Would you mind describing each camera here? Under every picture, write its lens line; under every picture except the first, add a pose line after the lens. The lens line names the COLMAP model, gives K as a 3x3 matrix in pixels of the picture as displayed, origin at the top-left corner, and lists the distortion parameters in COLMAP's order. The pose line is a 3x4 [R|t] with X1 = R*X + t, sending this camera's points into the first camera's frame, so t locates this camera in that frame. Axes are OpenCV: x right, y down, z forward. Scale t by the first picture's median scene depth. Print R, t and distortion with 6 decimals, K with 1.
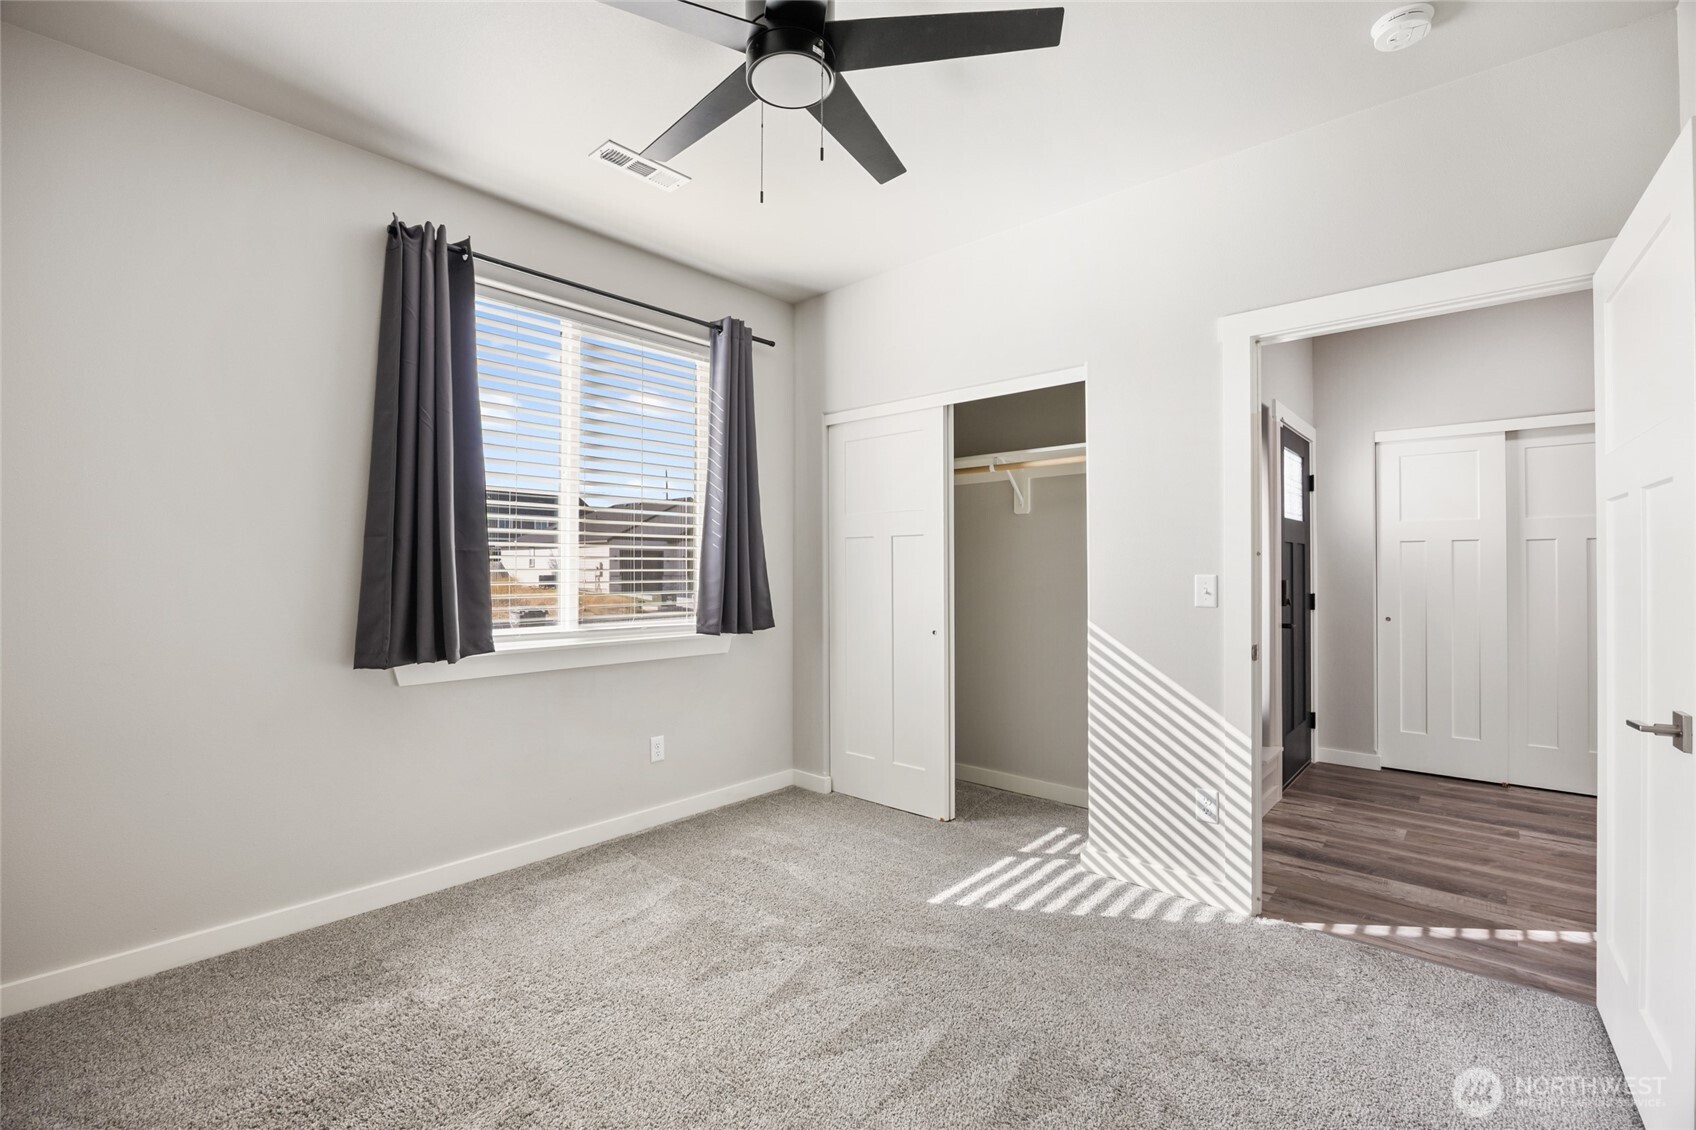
lens RADIAL K [[738.8, 0, 840.3], [0, 738.8, 567.5], [0, 0, 1]] dist [-0.013415, -0.000200]
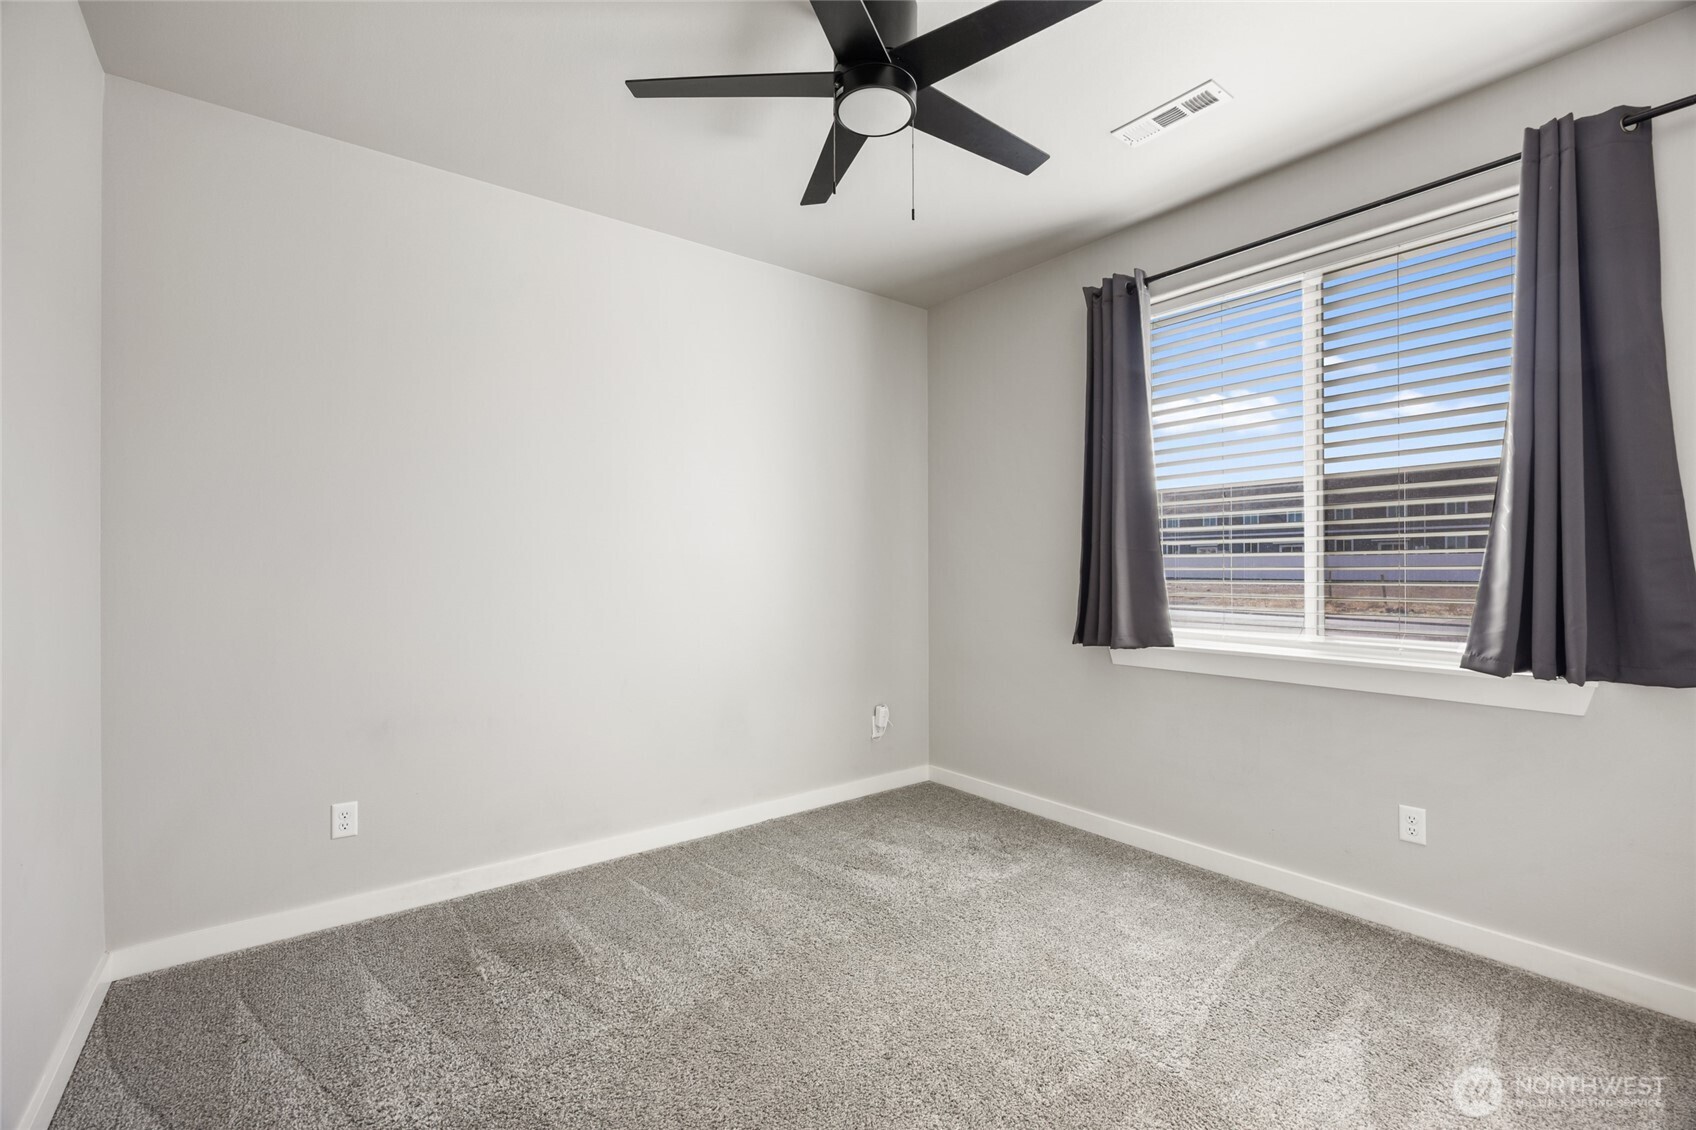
lens RADIAL K [[738.8, 0, 840.3], [0, 738.8, 567.5], [0, 0, 1]] dist [-0.013415, -0.000200]
pose [[-0.189933, -0.002740, -0.981793, 0.584538], [0.008537, 0.999954, -0.004442, 0.002051], [0.981760, -0.009225, -0.189901, 0.662973]]
